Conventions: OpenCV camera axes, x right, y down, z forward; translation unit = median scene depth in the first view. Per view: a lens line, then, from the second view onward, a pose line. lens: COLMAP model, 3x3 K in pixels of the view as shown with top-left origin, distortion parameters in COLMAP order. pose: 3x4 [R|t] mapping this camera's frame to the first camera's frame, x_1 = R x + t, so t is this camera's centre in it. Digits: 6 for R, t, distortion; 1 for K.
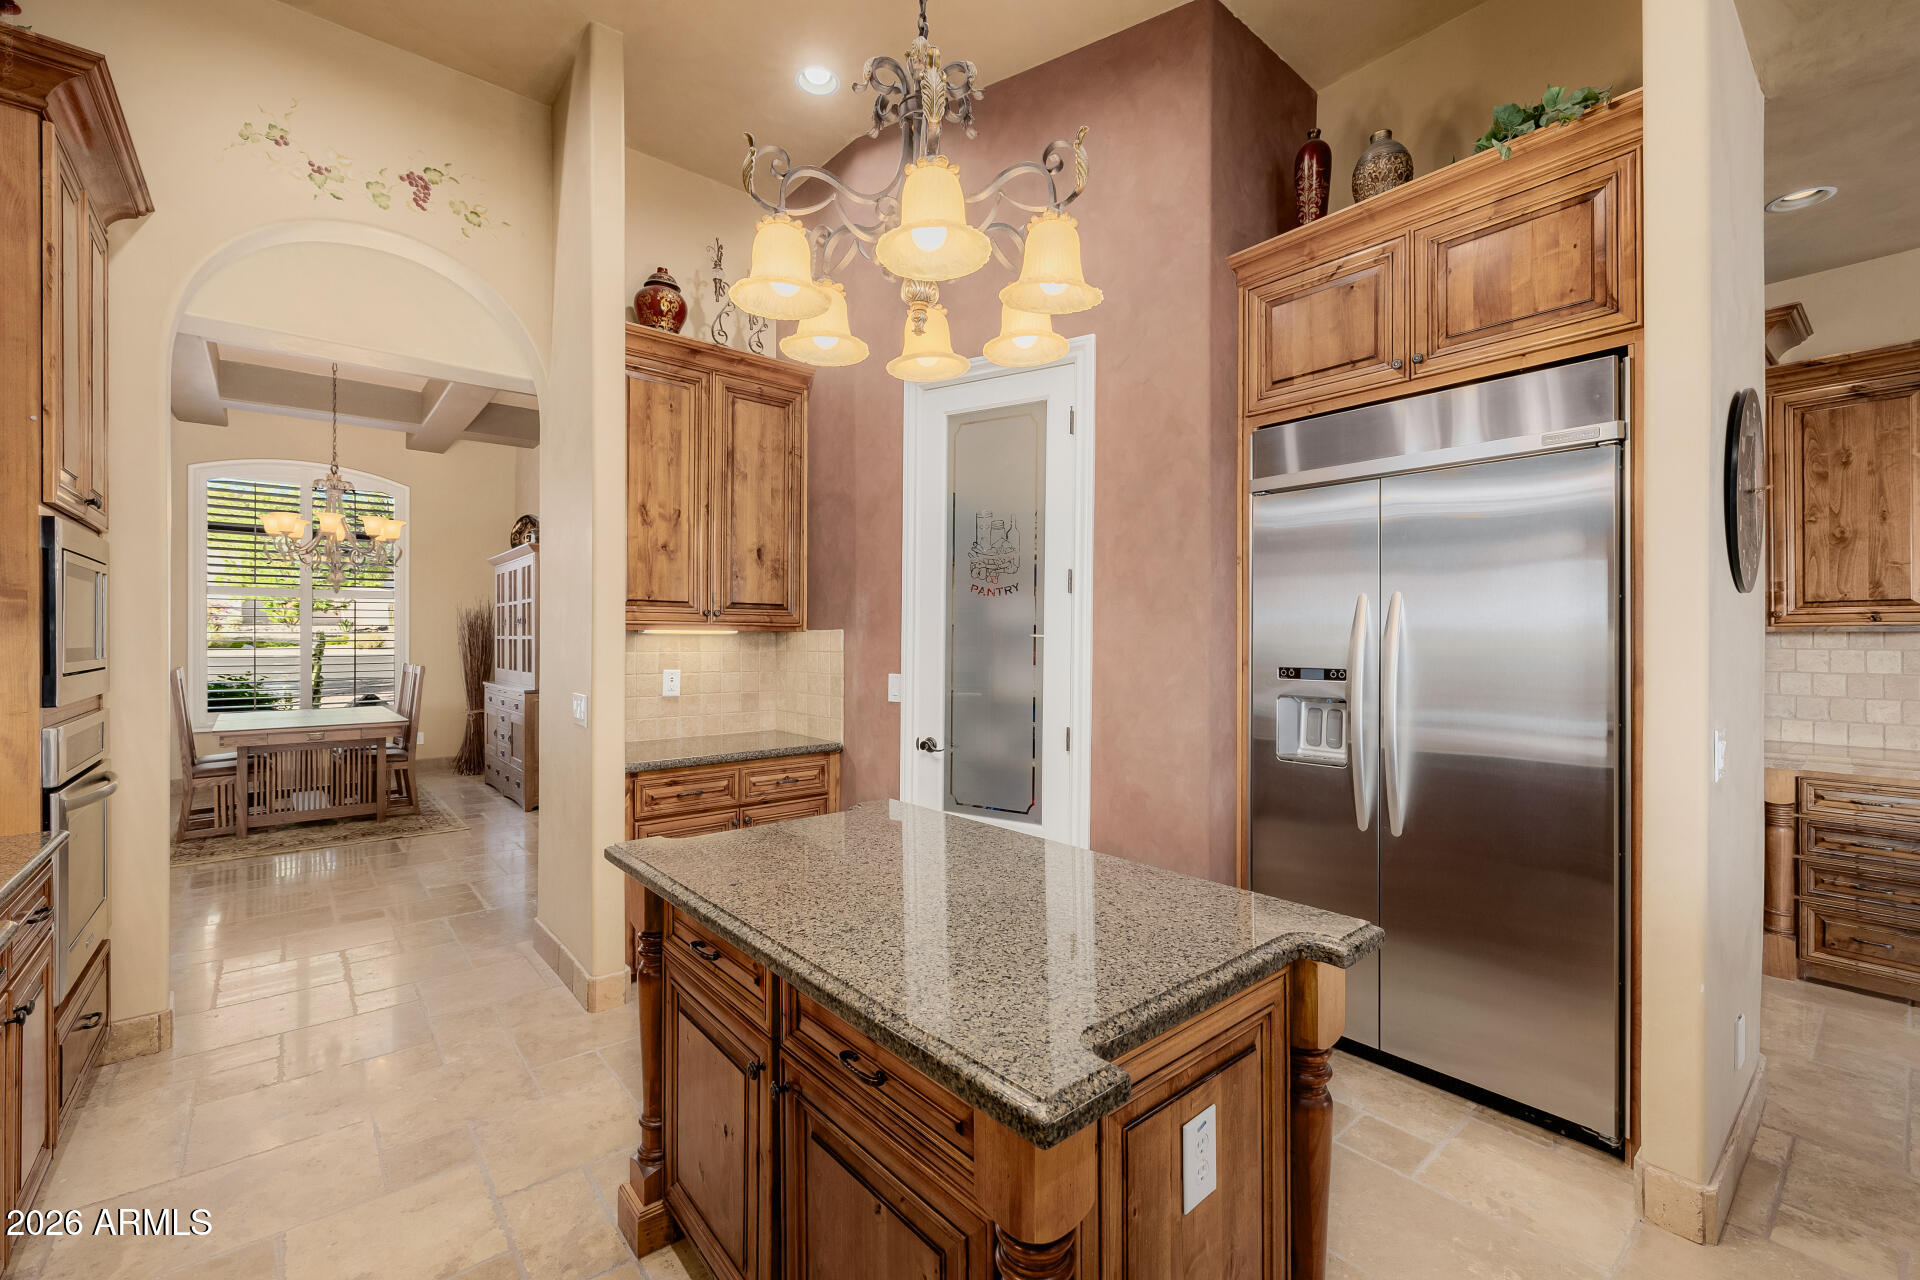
lens RADIAL K [[796.0, 0, 959.2], [0, 796.0, 637.5], [0, 0, 1]] dist [0.001075, 0.000007]
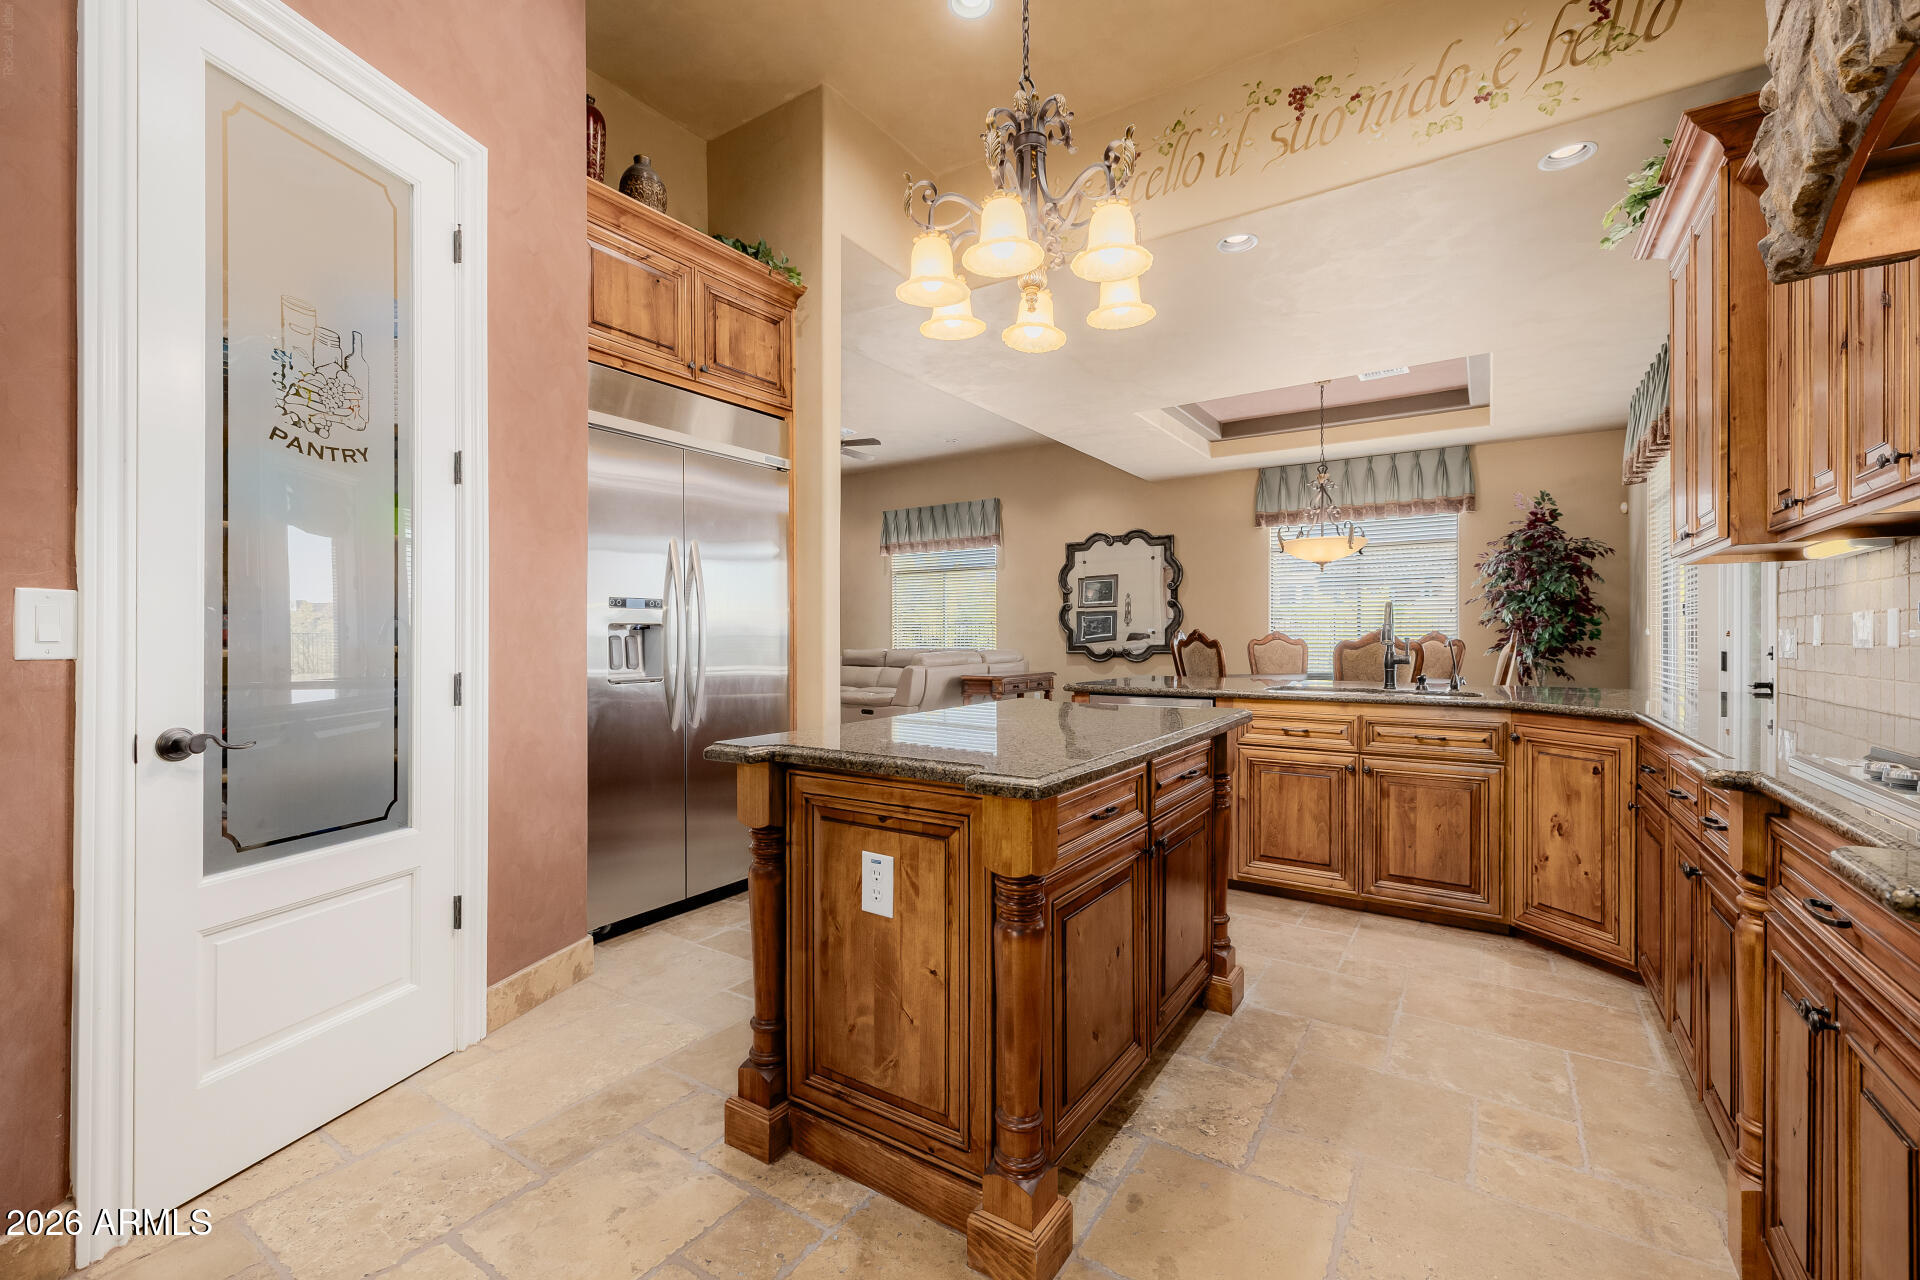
lens RADIAL K [[821.7, 0, 955.7], [0, 821.7, 643.3], [0, 0, 1]] dist [0.000343, 0.000051]
pose [[-0.281574, -0.007528, 0.959510, -0.582487], [0.002320, 0.999961, 0.008526, 0.067831], [-0.959537, 0.004627, -0.281545, 0.652062]]
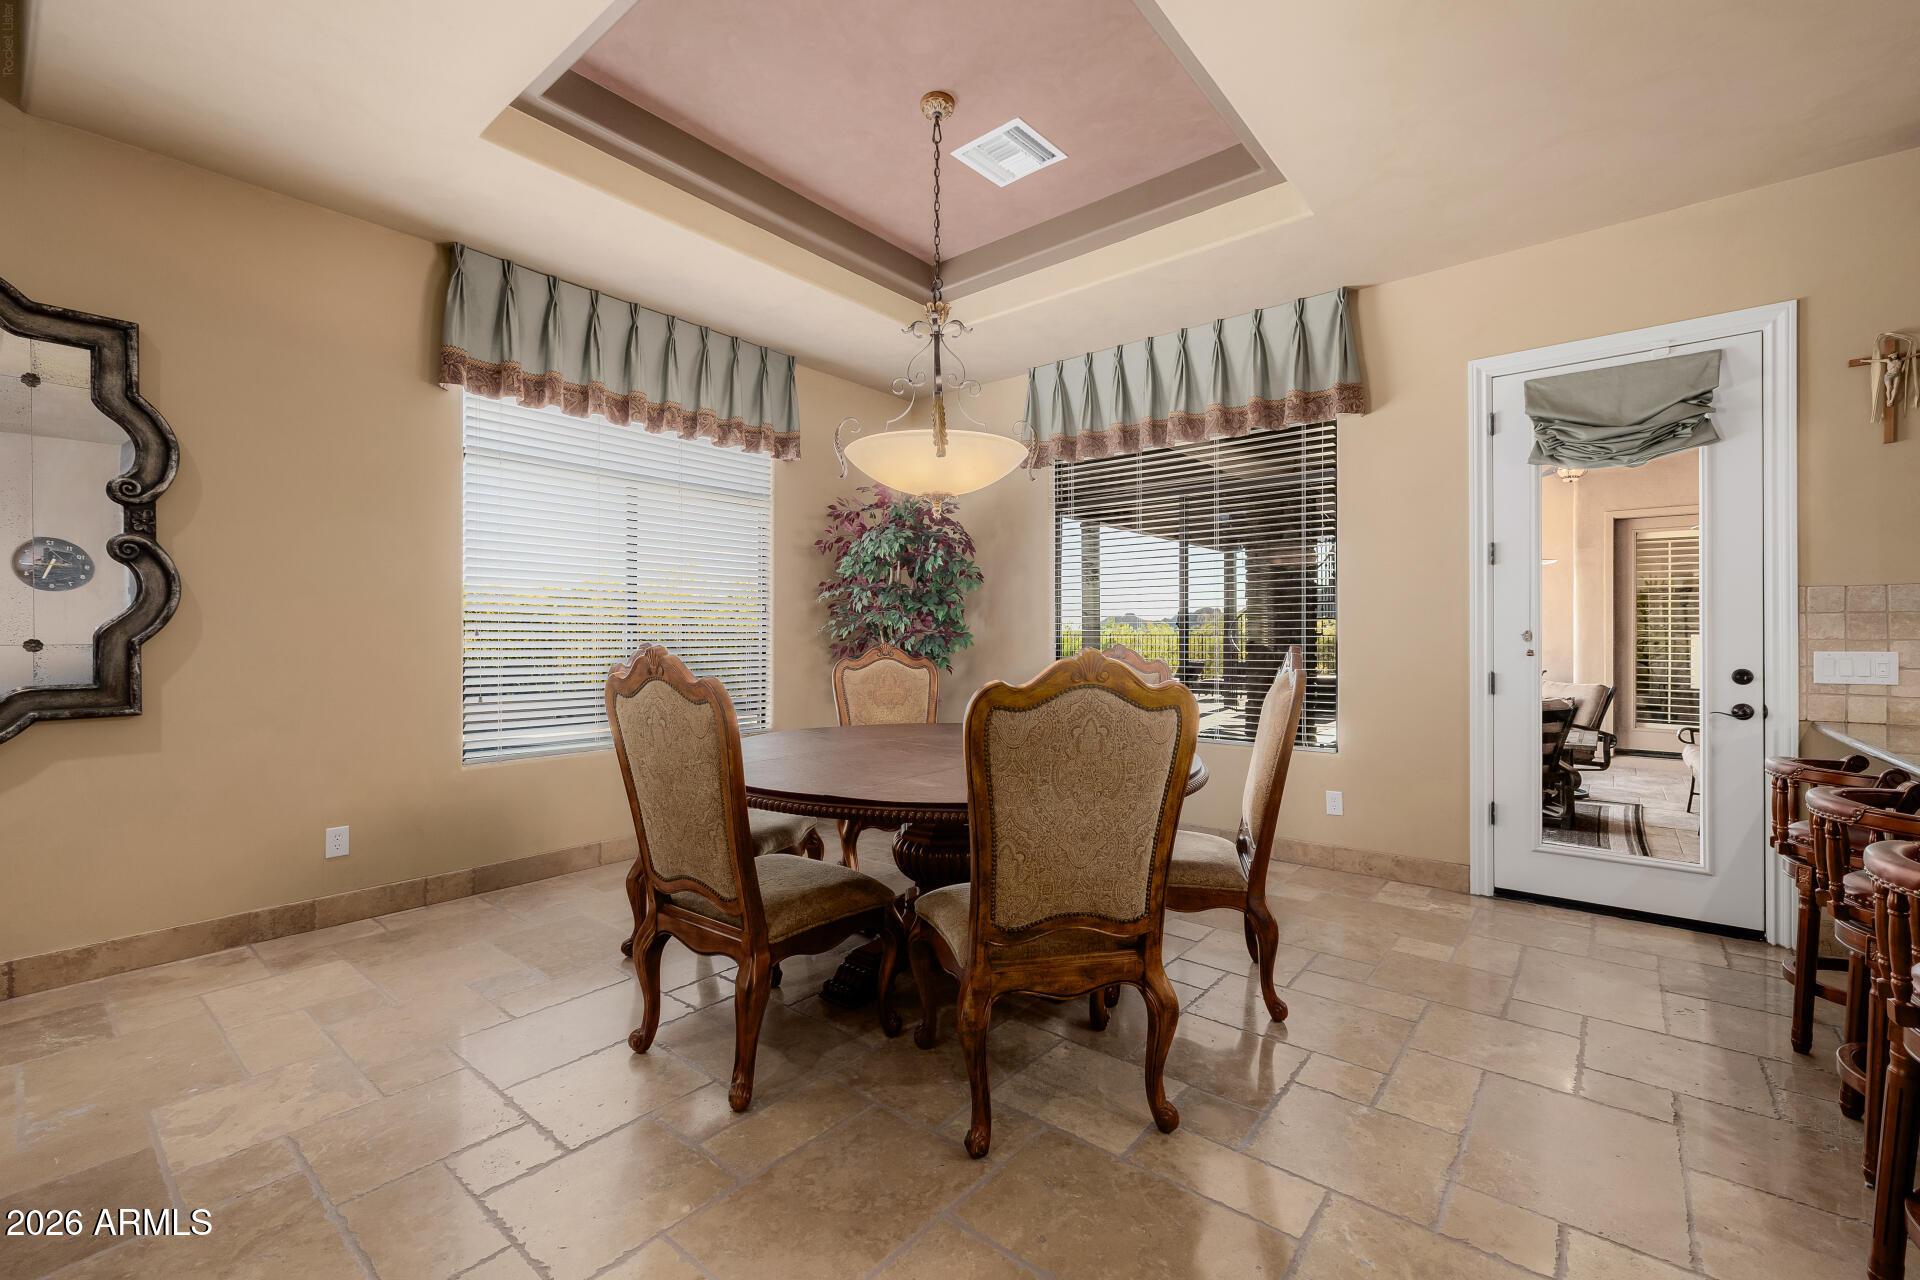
lens RADIAL K [[810.1, 0, 942.0], [0, 810.1, 635.1], [0, 0, 1]] dist [-0.000453, 0.000630]
pose [[-0.985413, -0.002540, -0.170162, 1.099310], [-0.002608, 0.999997, 0.000176, 0.048243], [0.170161, 0.000617, -0.985416, 0.168403]]
